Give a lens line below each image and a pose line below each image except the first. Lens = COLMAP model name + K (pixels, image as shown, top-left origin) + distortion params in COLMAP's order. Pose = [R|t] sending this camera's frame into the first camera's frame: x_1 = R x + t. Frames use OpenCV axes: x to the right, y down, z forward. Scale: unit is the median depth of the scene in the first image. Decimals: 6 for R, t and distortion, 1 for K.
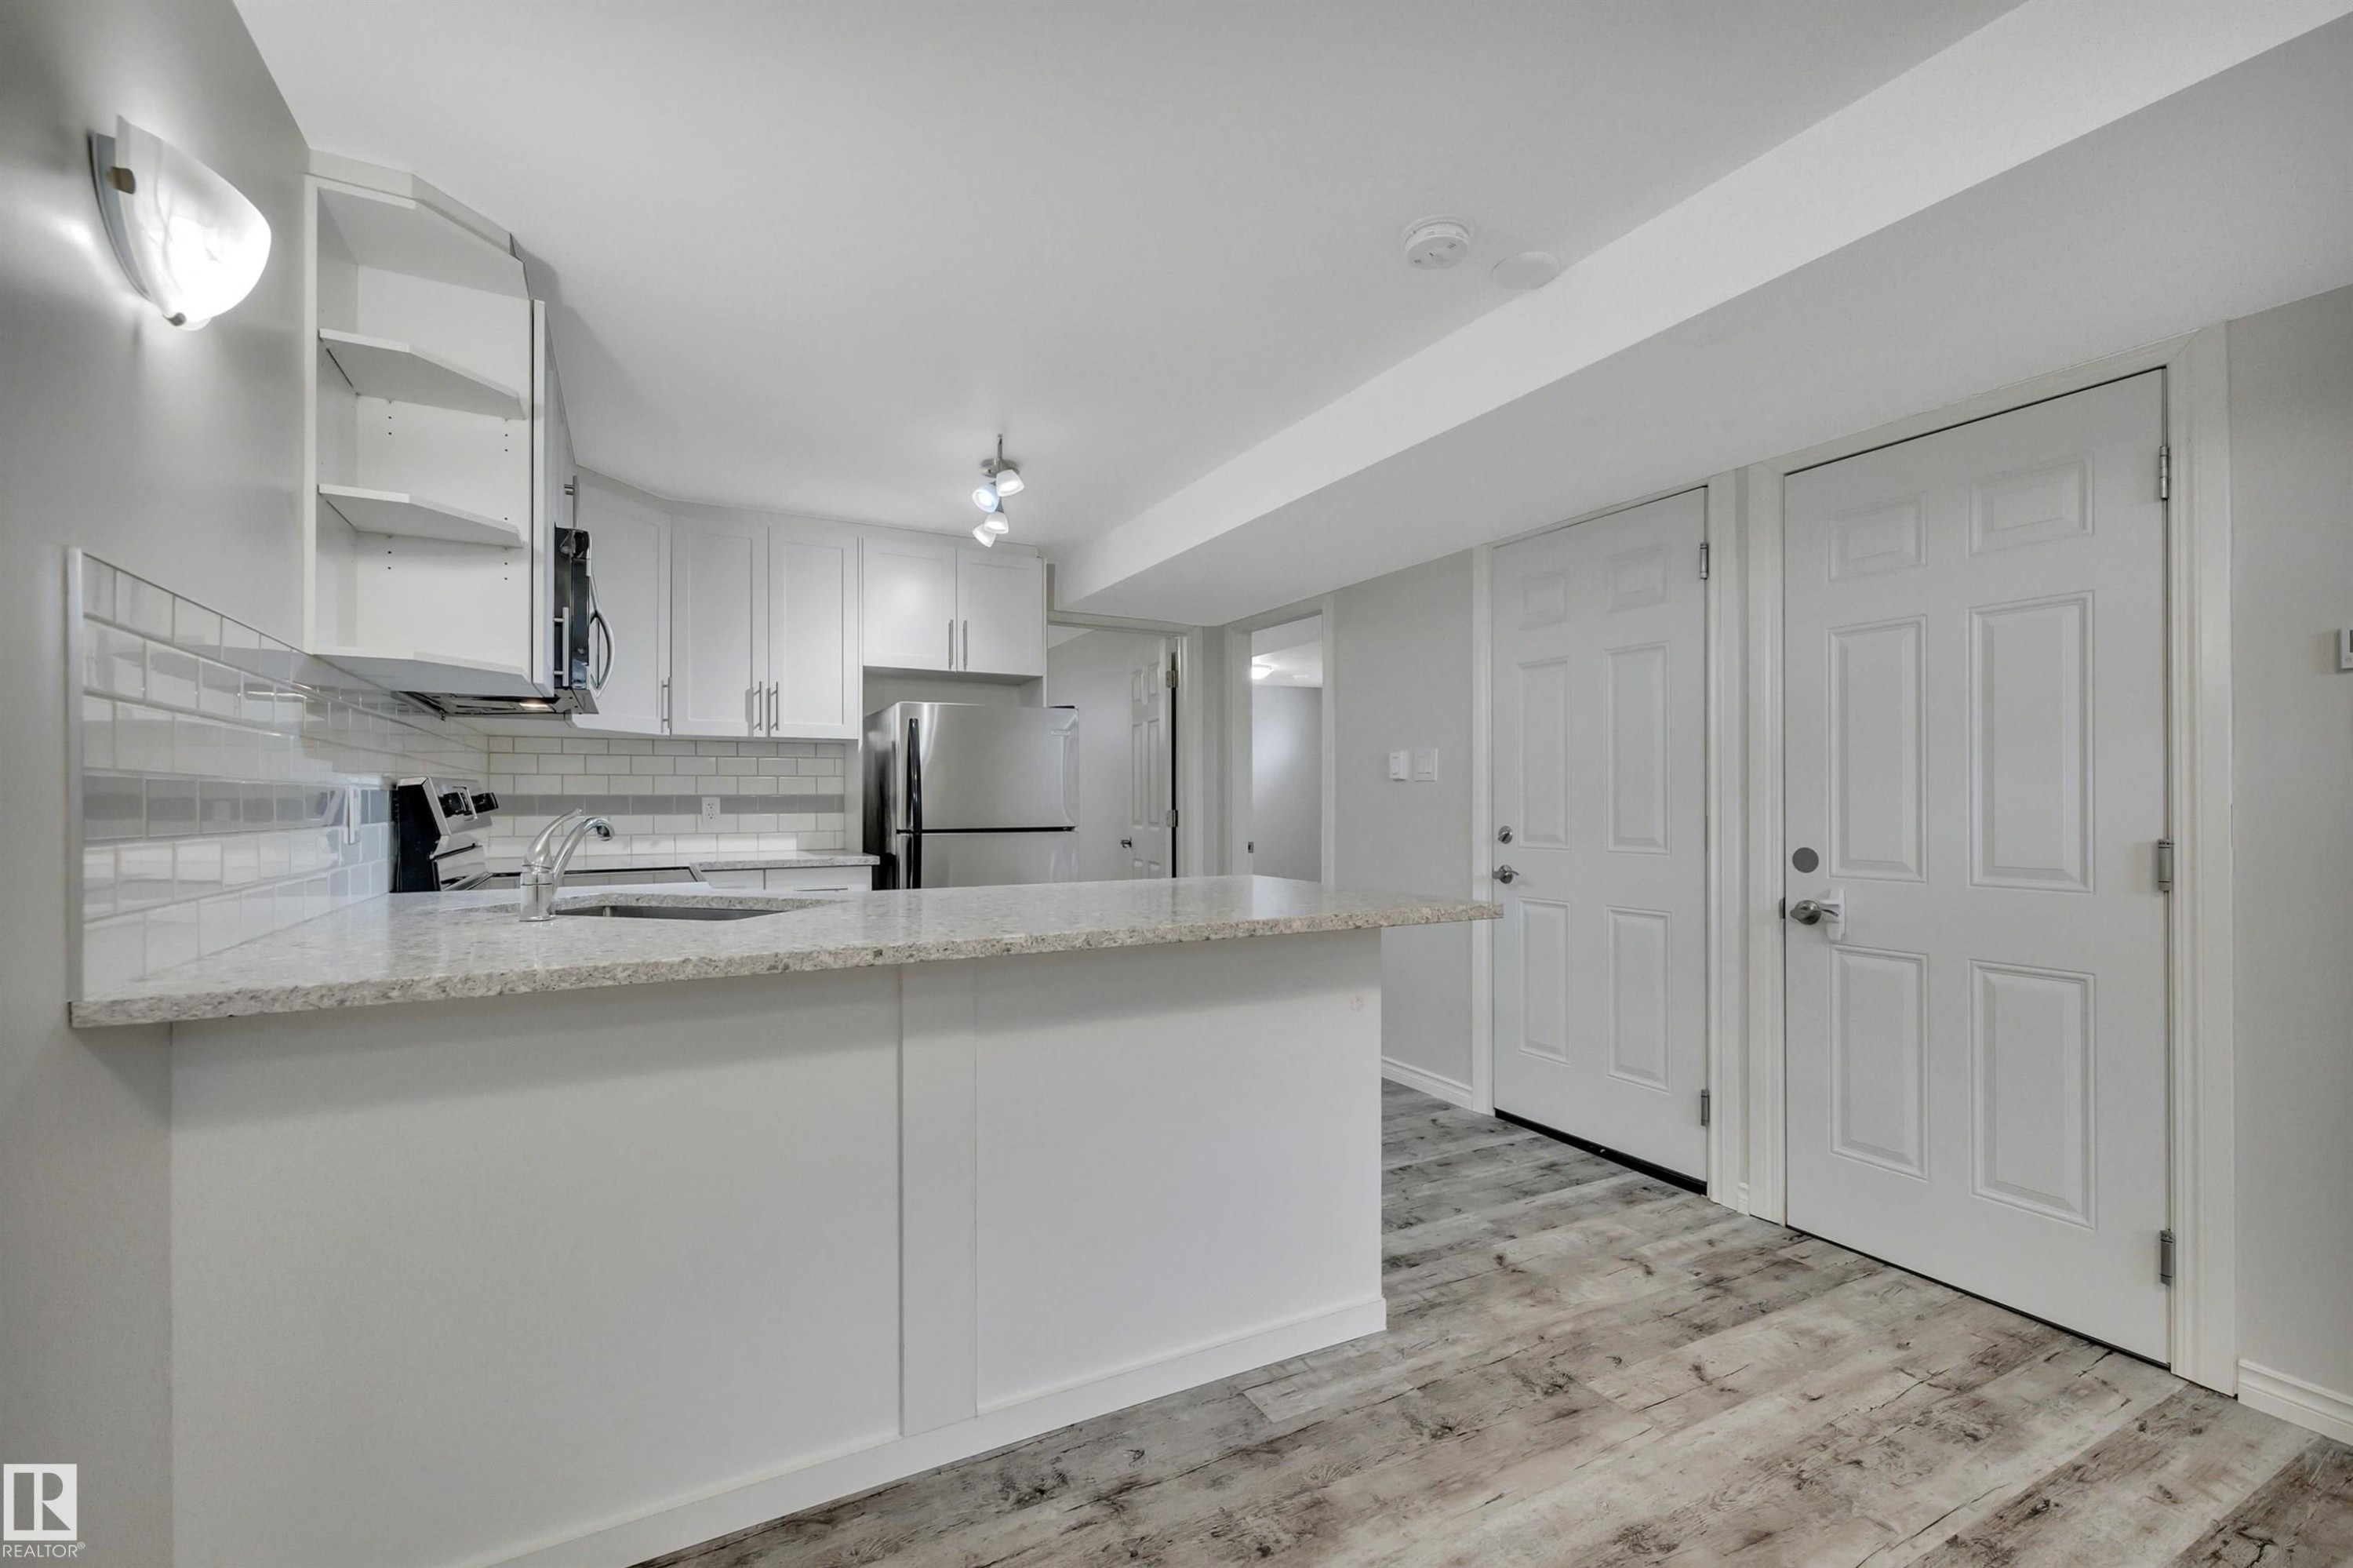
lens RADIAL K [[997.7, 0, 1171.0], [0, 997.7, 803.5], [0, 0, 1]] dist [0.007128, -0.000114]
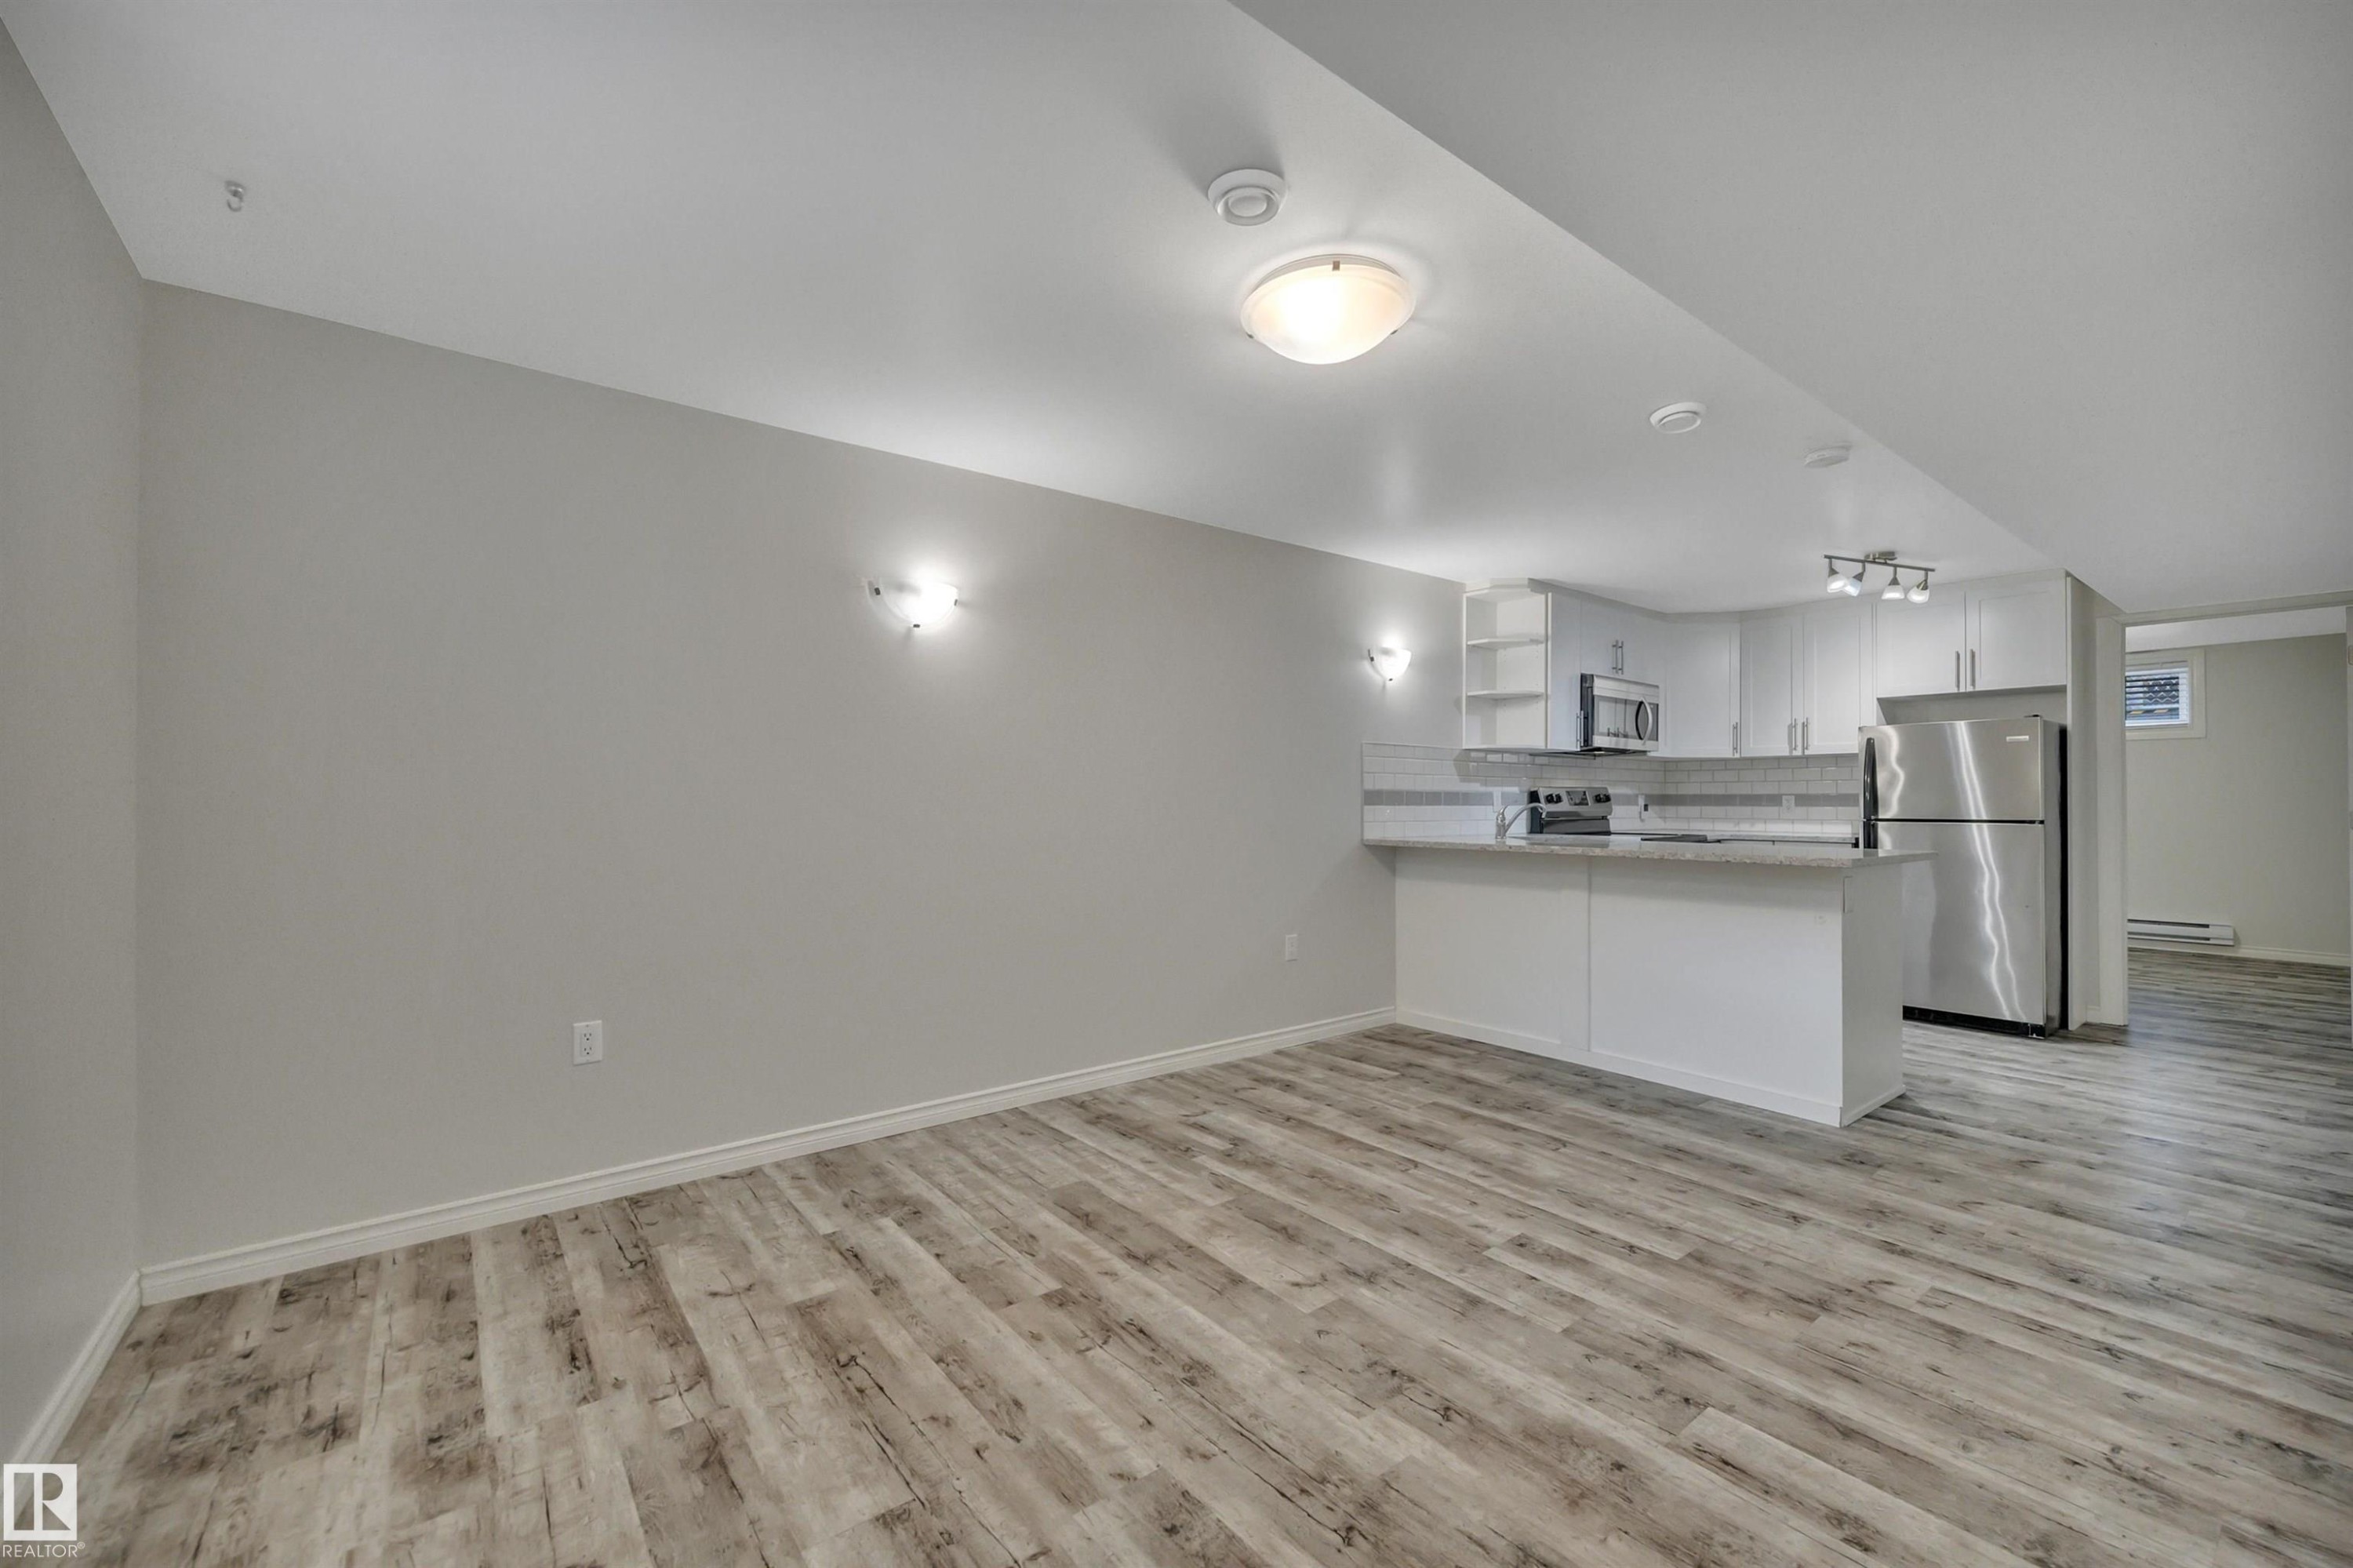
lens RADIAL K [[956.7, 0, 1174.7], [0, 956.7, 793.1], [0, 0, 1]] dist [-0.000152, -0.000189]
pose [[0.172551, -0.006886, -0.984976, 1.274405], [-0.005017, 0.999956, -0.007870, 0.009603], [0.984988, 0.006299, 0.172509, -0.254845]]
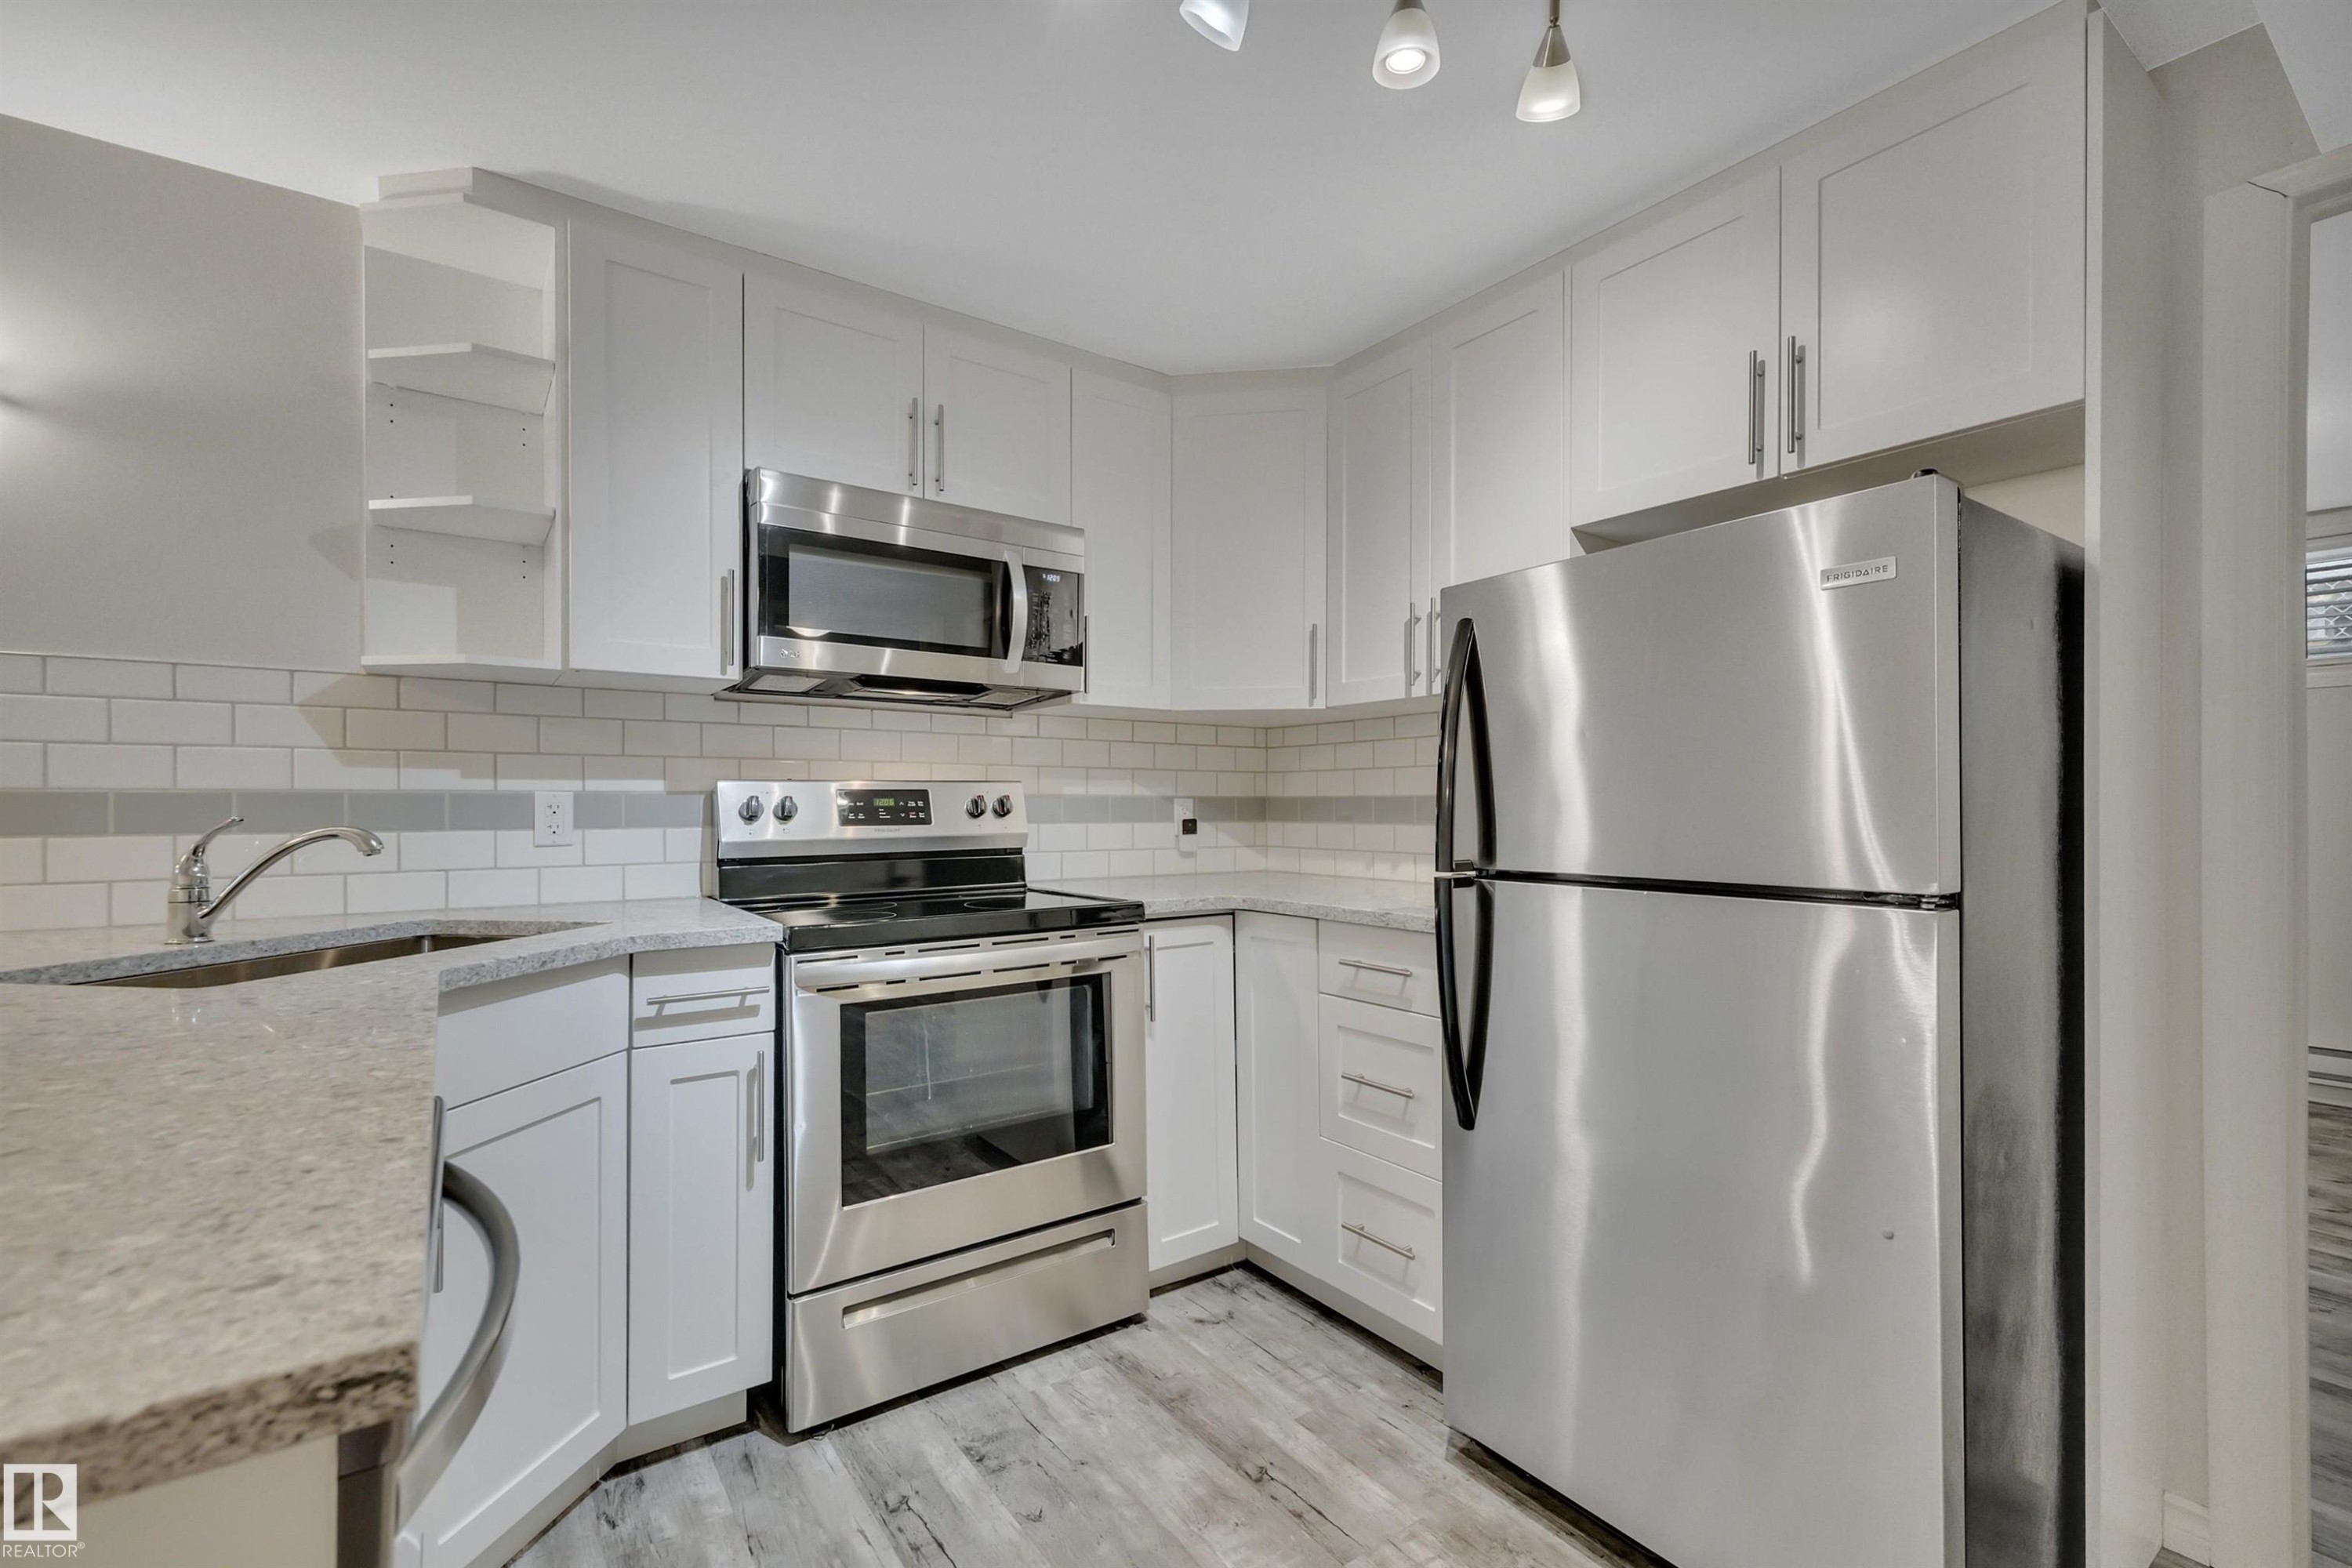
lens RADIAL K [[1007.7, 0, 1178.6], [0, 1007.7, 810.1], [0, 0, 1]] dist [-0.001747, 0.007022]
pose [[0.133930, 0.004819, -0.990979, 0.247535], [-0.001021, 0.999988, 0.004725, -0.002743], [0.990990, 0.000379, 0.133934, 1.177977]]
